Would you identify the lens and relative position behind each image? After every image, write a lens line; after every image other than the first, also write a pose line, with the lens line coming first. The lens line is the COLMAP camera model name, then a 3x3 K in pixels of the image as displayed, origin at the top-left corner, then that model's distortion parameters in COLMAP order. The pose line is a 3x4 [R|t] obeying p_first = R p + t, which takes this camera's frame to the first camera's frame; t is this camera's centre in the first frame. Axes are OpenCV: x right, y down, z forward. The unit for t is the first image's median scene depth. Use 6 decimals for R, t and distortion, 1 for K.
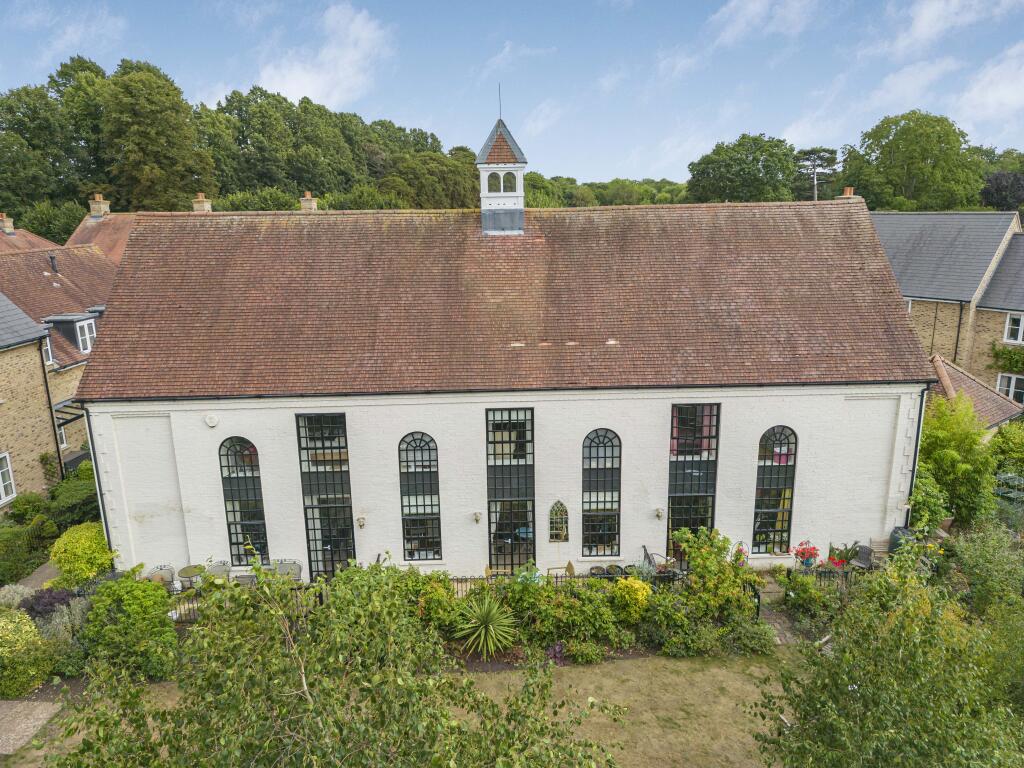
lens RADIAL K [[720.4, 0, 512.0], [0, 720.4, 384.0], [0, 0, 1]] dist [0.071249, -0.079577]
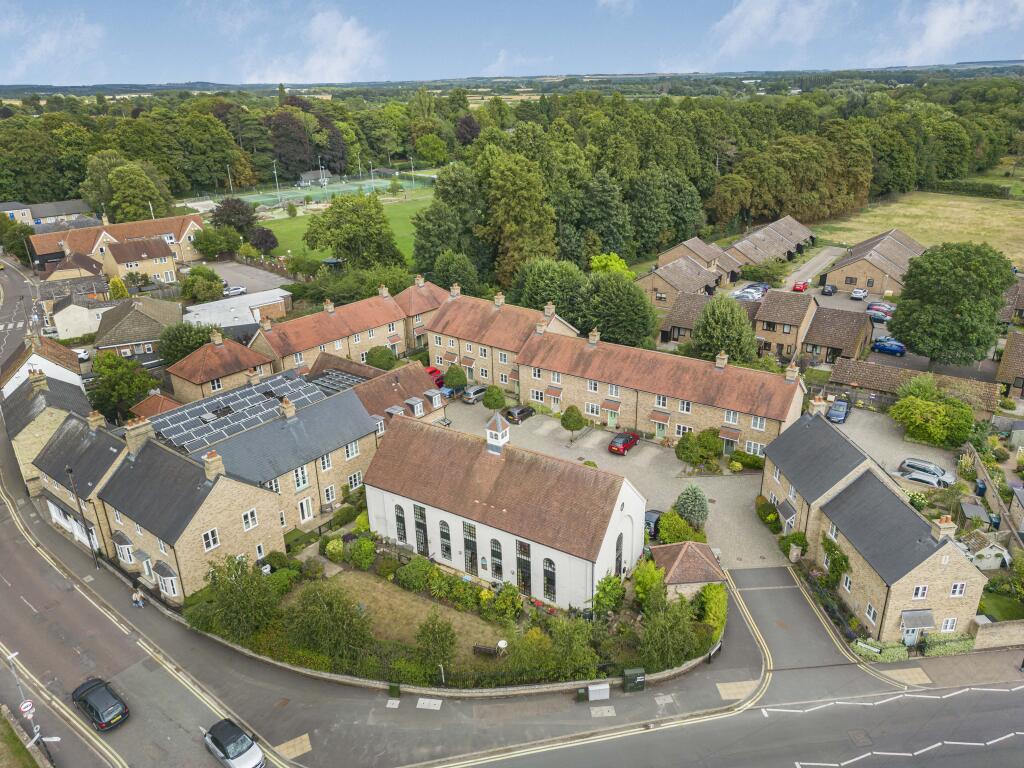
lens RADIAL K [[720.4, 0, 512.0], [0, 720.4, 384.0], [0, 0, 1]] dist [0.071249, -0.079577]
pose [[0.831665, 0.210927, -0.513657, 1.492252], [-0.125412, 0.972493, 0.196287, -1.085474], [0.540930, -0.098826, 0.835242, -1.276812]]
